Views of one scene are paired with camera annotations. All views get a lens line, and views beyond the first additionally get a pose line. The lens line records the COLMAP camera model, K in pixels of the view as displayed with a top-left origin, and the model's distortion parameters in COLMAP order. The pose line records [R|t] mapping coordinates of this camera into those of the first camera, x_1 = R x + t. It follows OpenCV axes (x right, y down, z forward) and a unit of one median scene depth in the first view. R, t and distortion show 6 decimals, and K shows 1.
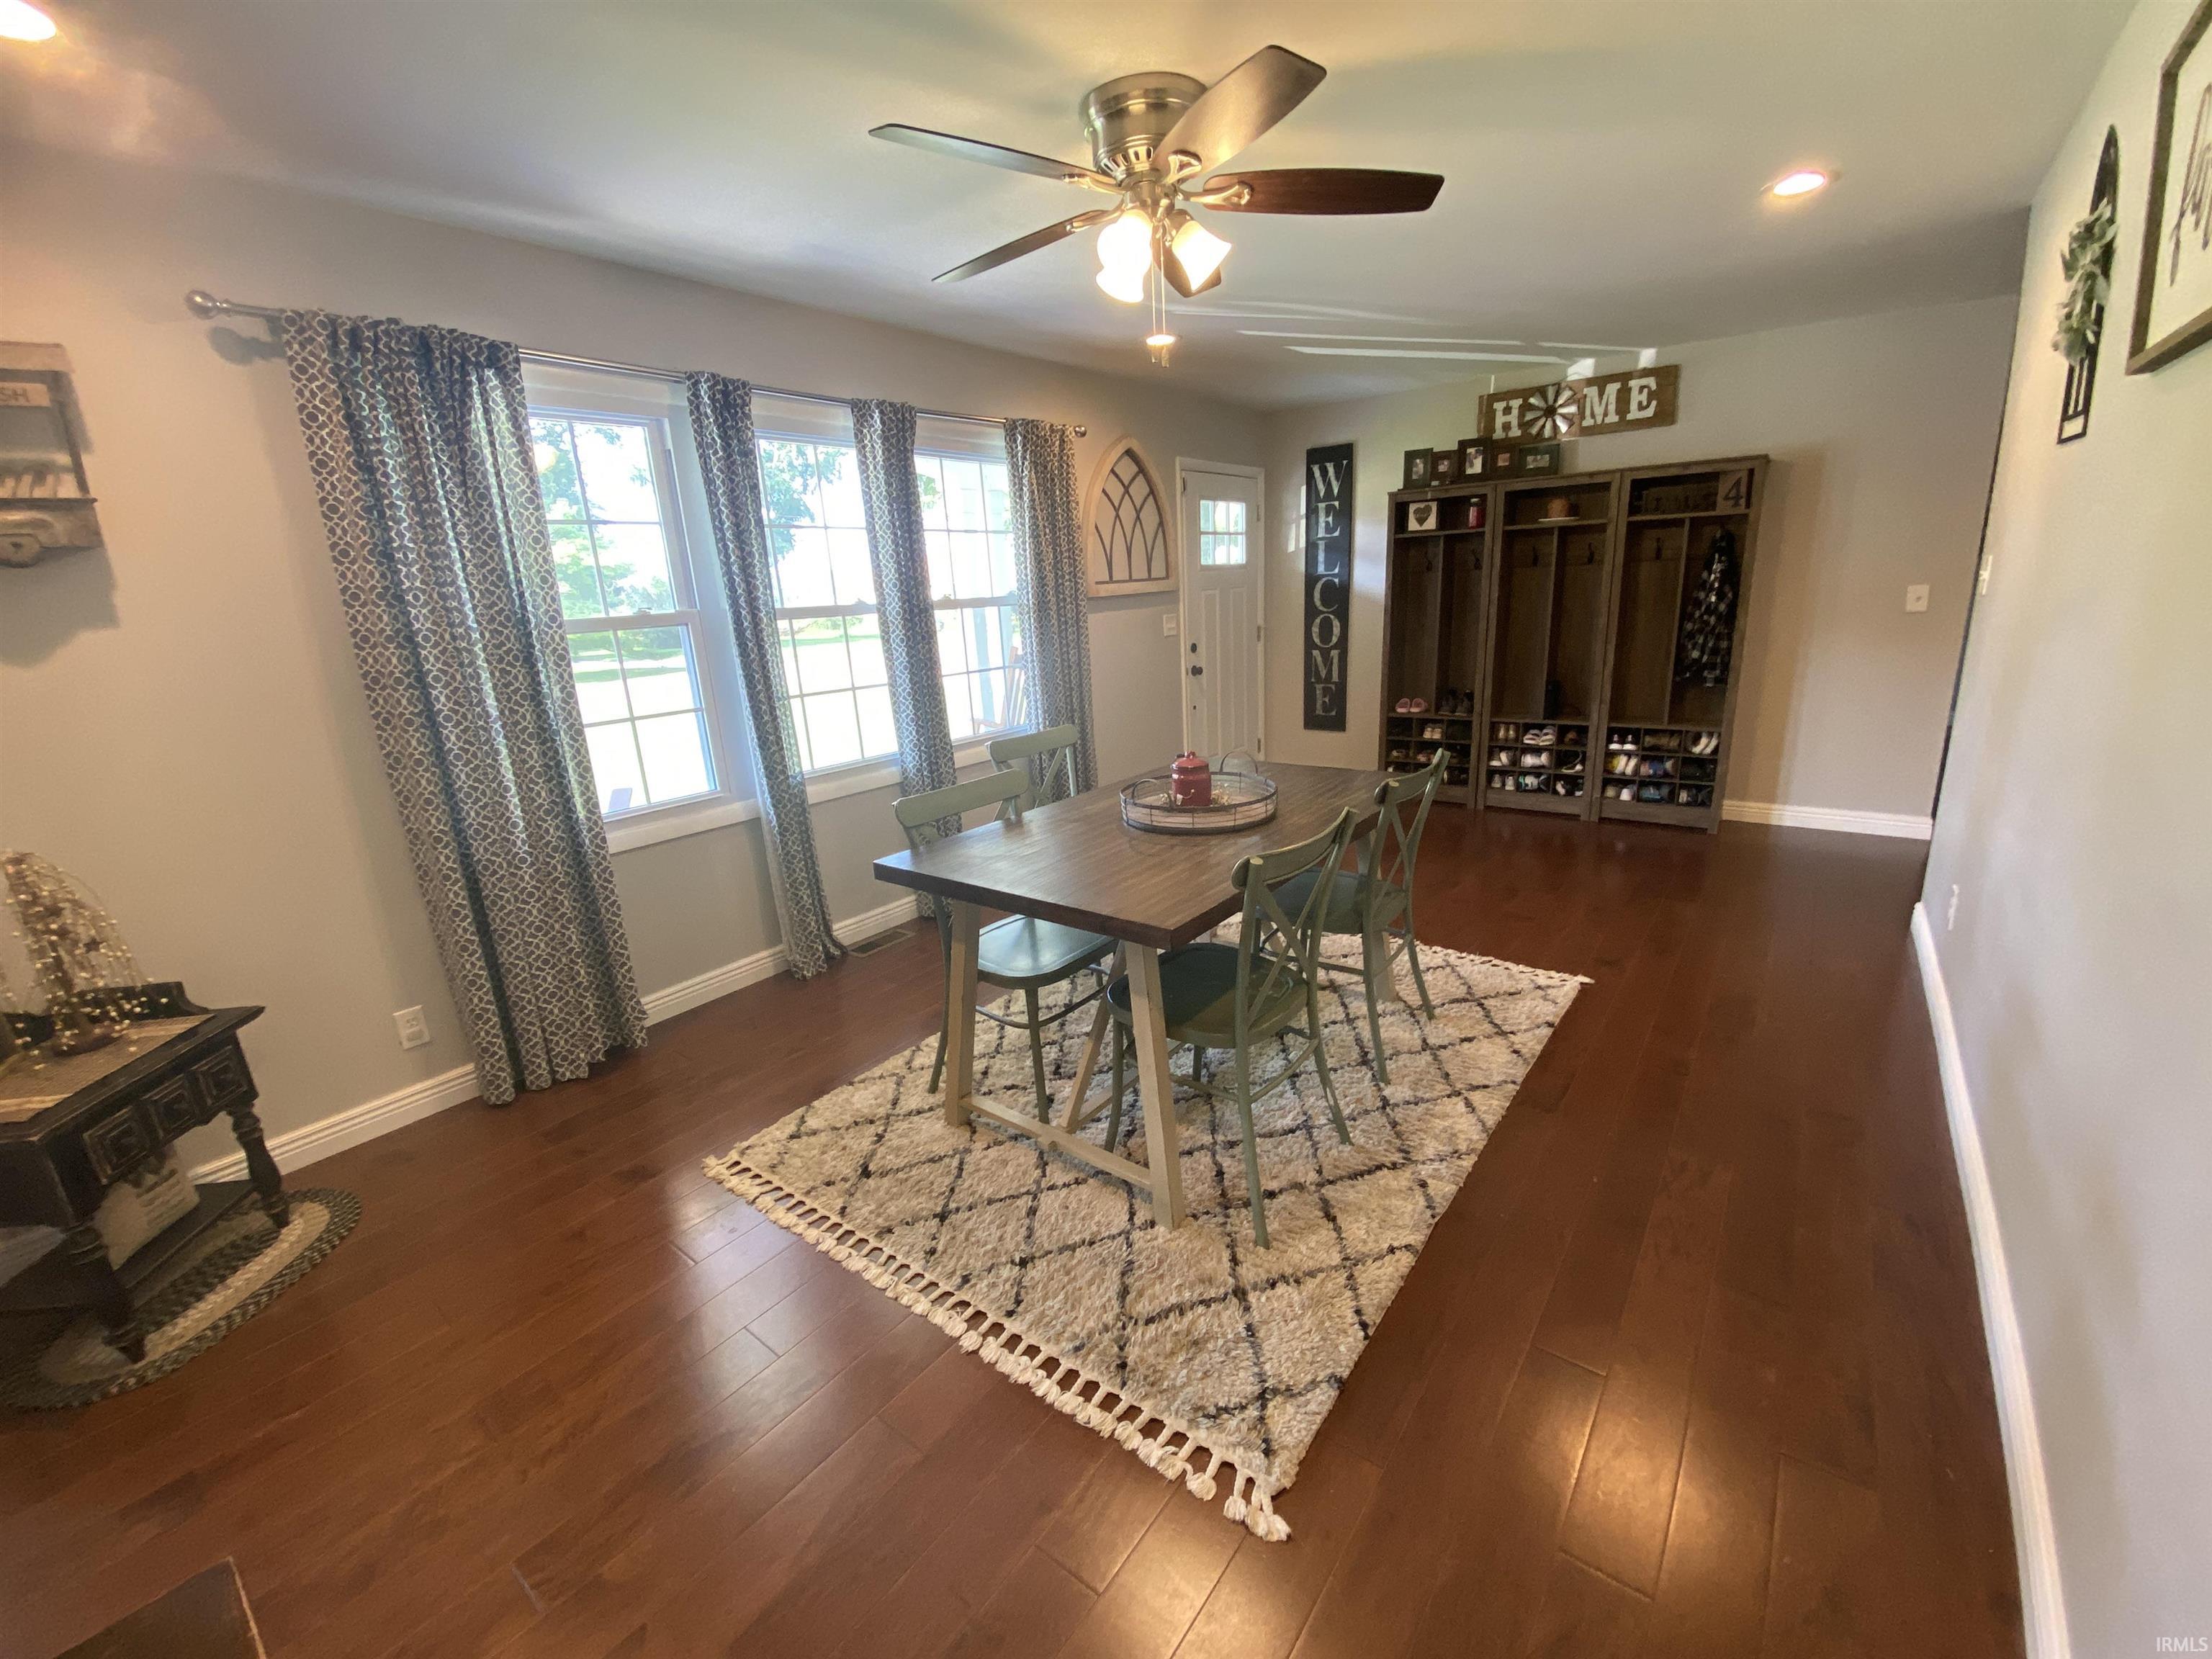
lens RADIAL K [[889.5, 0, 1114.1], [0, 889.5, 828.1], [0, 0, 1]] dist [0.005403, -0.011950]
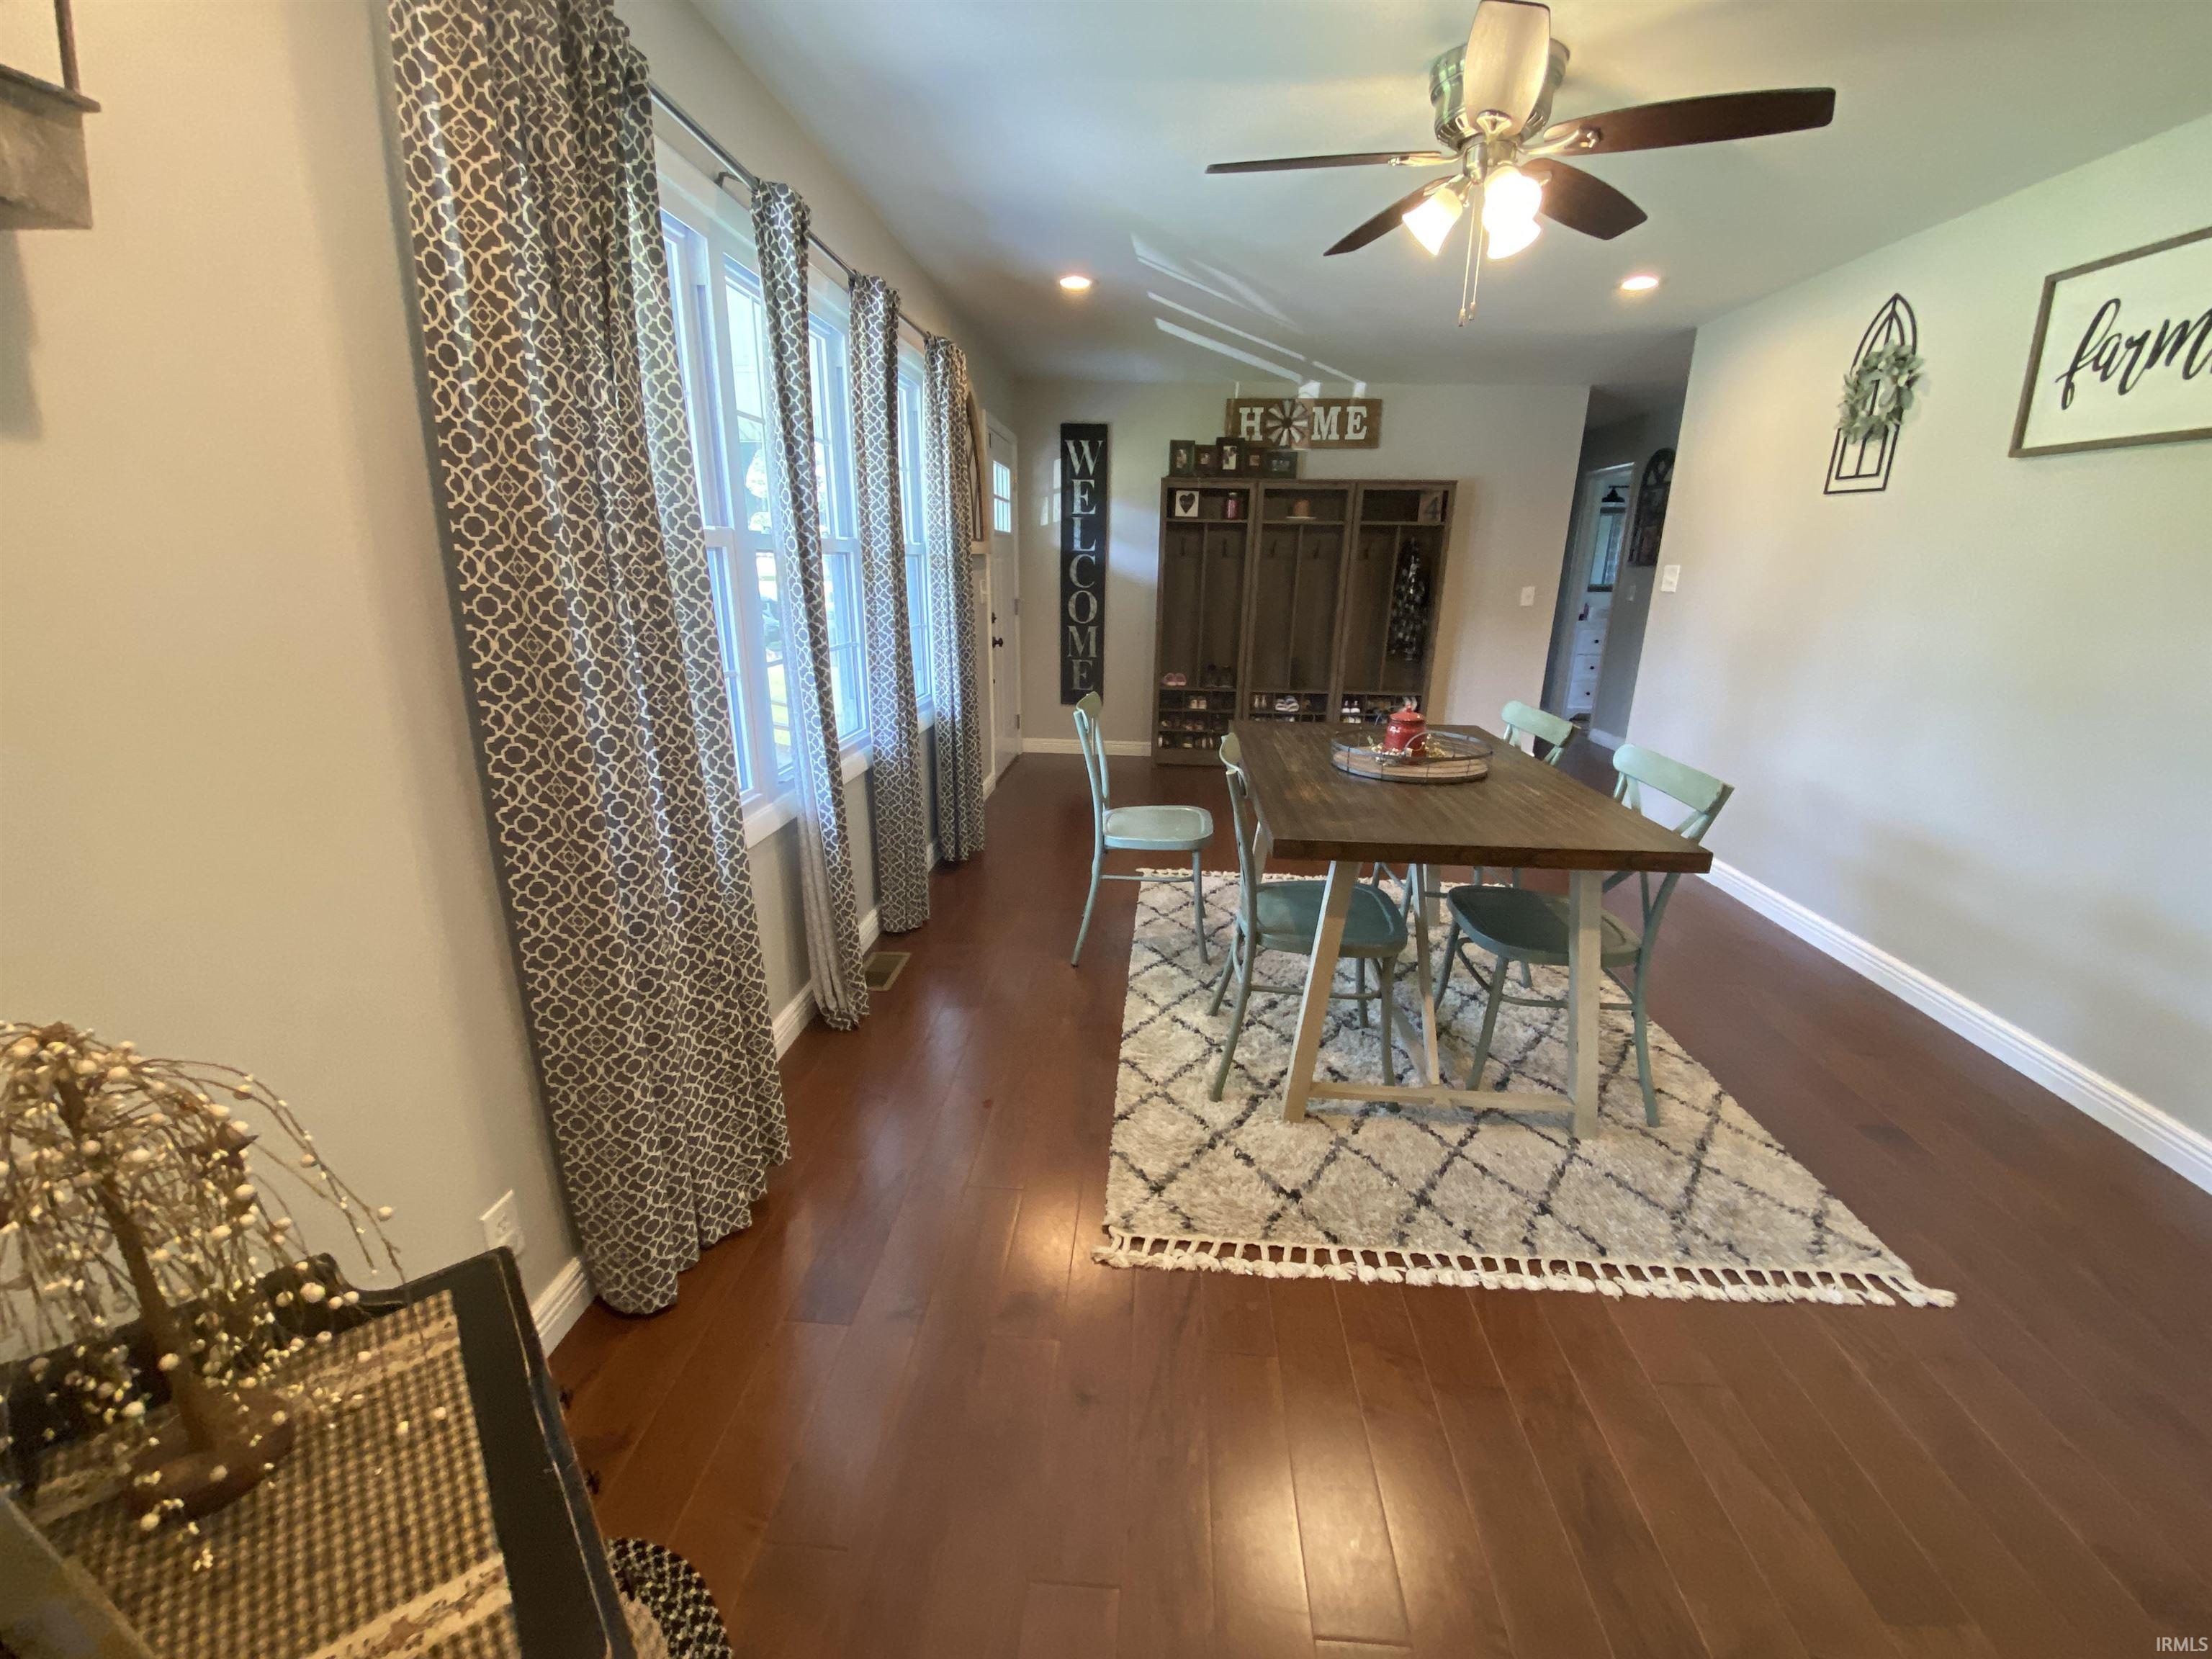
lens RADIAL K [[889.5, 0, 1110.3], [0, 889.5, 830.9], [0, 0, 1]] dist [0.005403, -0.011950]
pose [[0.829230, -0.099980, 0.549893, -0.392218], [0.091414, 0.994883, 0.043036, -0.009187], [-0.551381, 0.014582, 0.834126, 0.164878]]
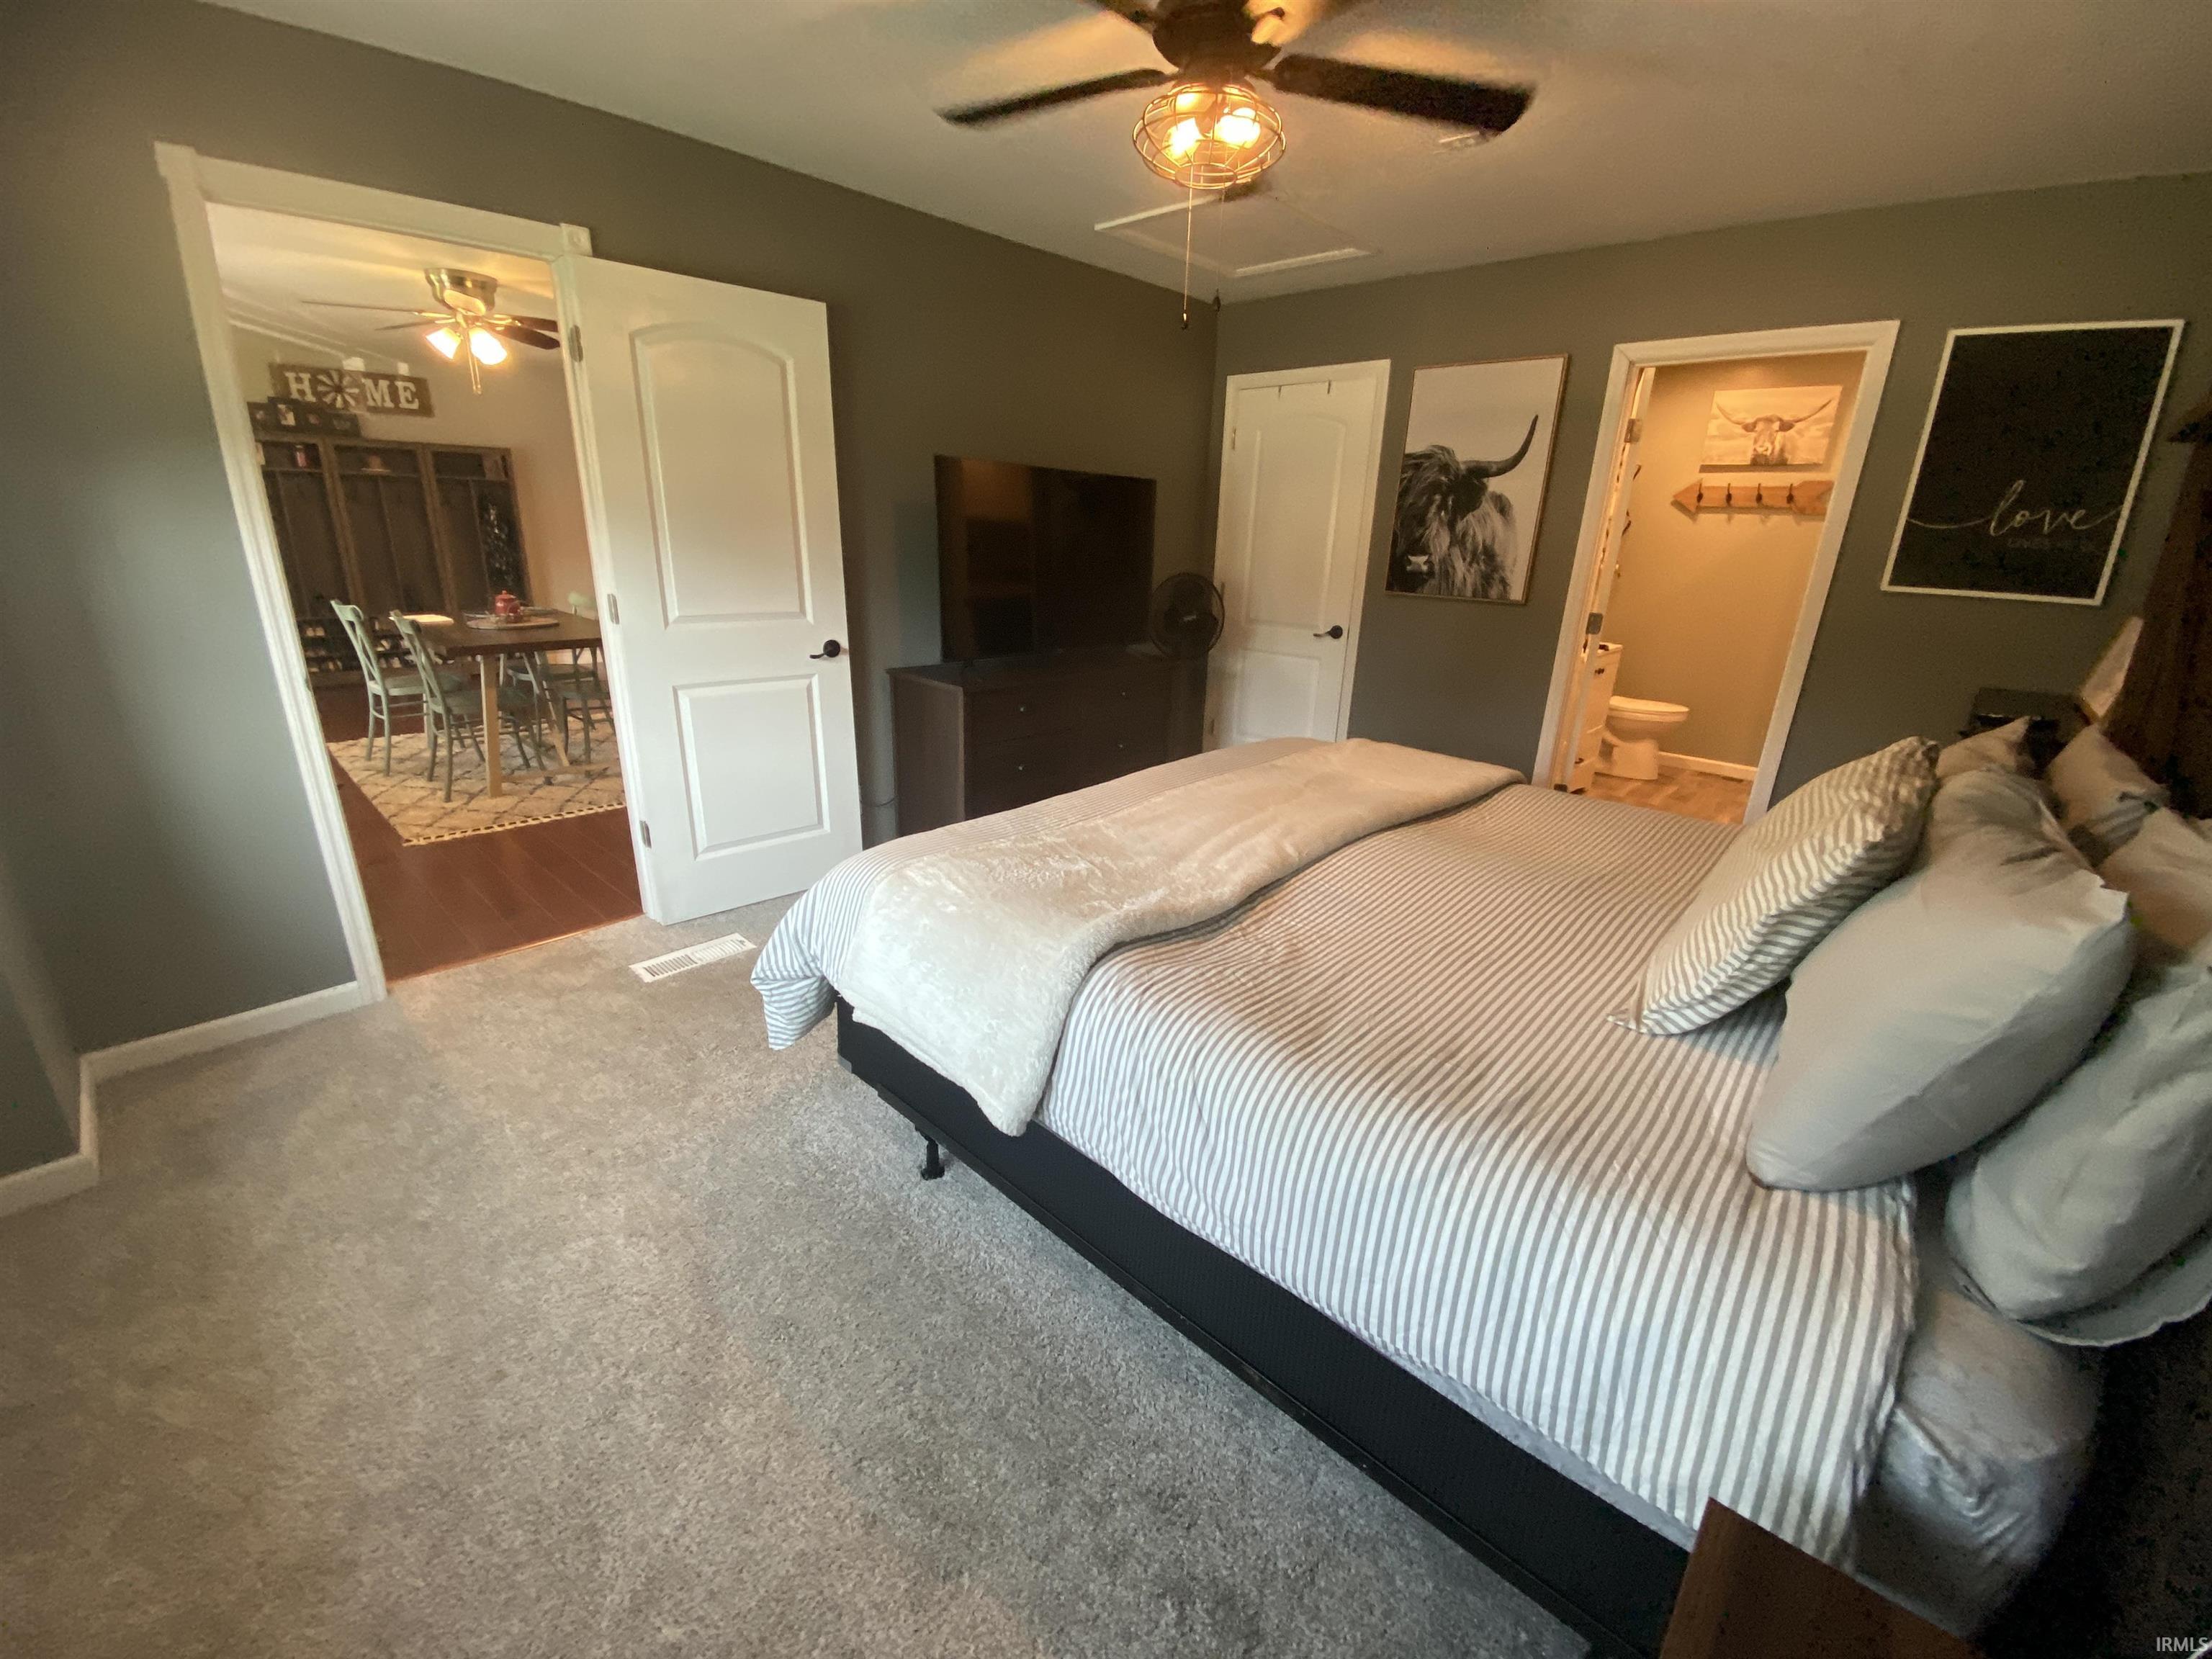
lens RADIAL K [[889.5, 0, 1111.1], [0, 889.5, 824.1], [0, 0, 1]] dist [0.005403, -0.011950]
pose [[0.092856, -0.265530, 0.959620, -0.898021], [0.222127, 0.945019, 0.239996, 0.109646], [-0.970586, 0.190873, 0.146733, -0.242039]]
